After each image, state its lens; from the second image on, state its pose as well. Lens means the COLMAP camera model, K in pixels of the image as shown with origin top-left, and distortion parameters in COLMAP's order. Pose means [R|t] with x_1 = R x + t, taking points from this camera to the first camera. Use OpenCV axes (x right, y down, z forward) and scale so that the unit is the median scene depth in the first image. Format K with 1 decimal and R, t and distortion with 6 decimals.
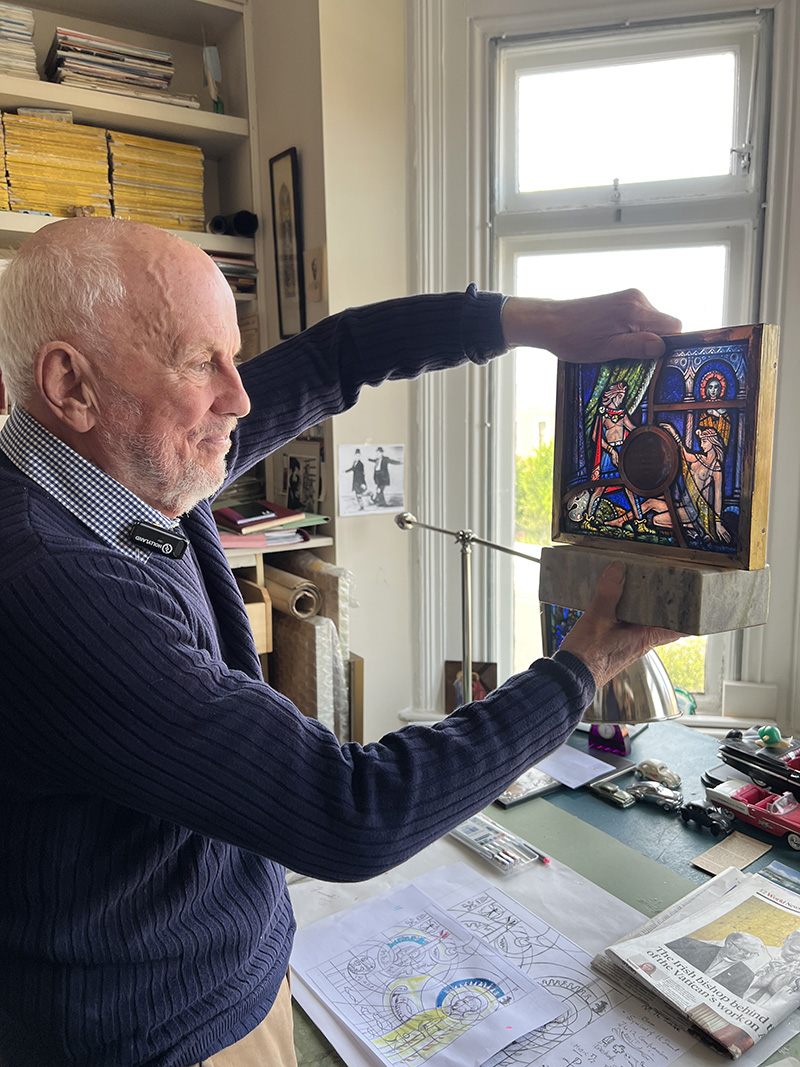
lens RADIAL K [[812.3, 0, 388.3], [0, 812.3, 529.1], [0, 0, 1]] dist [0.048035, -0.054390]
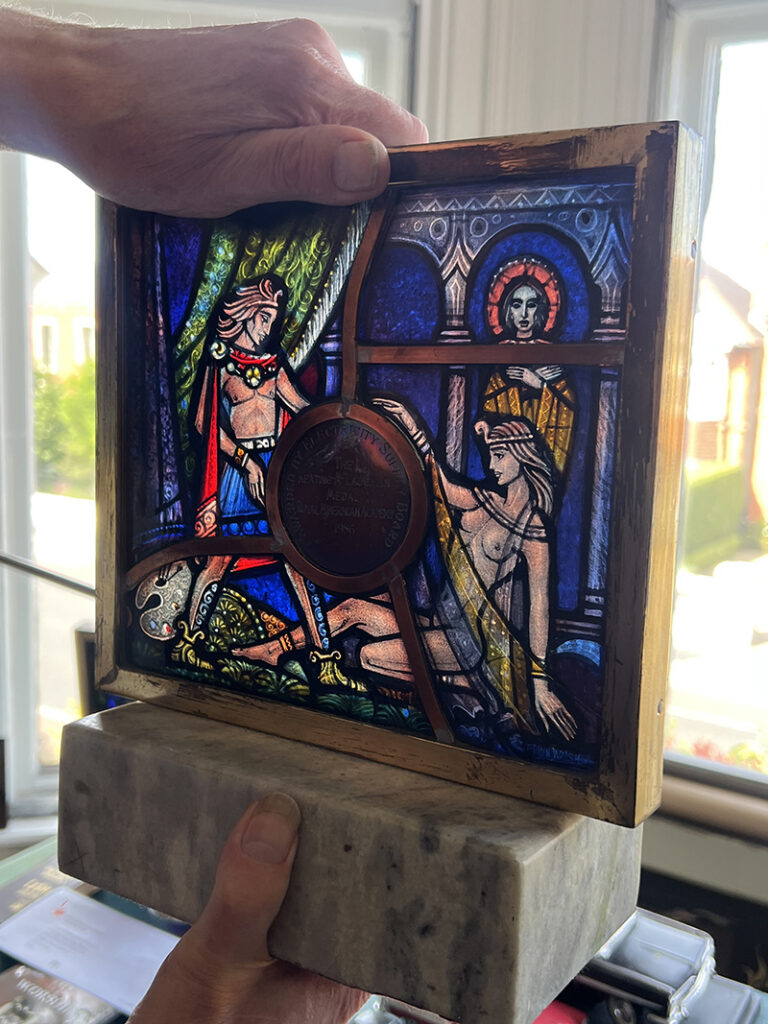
lens RADIAL K [[1081.5, 0, 384.0], [0, 1081.5, 512.0], [0, 0, 1]] dist [0.069197, -0.010285]
pose [[0.917987, -0.027410, 0.395661, 0.144097], [0.018448, 0.999480, 0.026441, -0.090985], [-0.396180, -0.016974, 0.918016, 0.554381]]
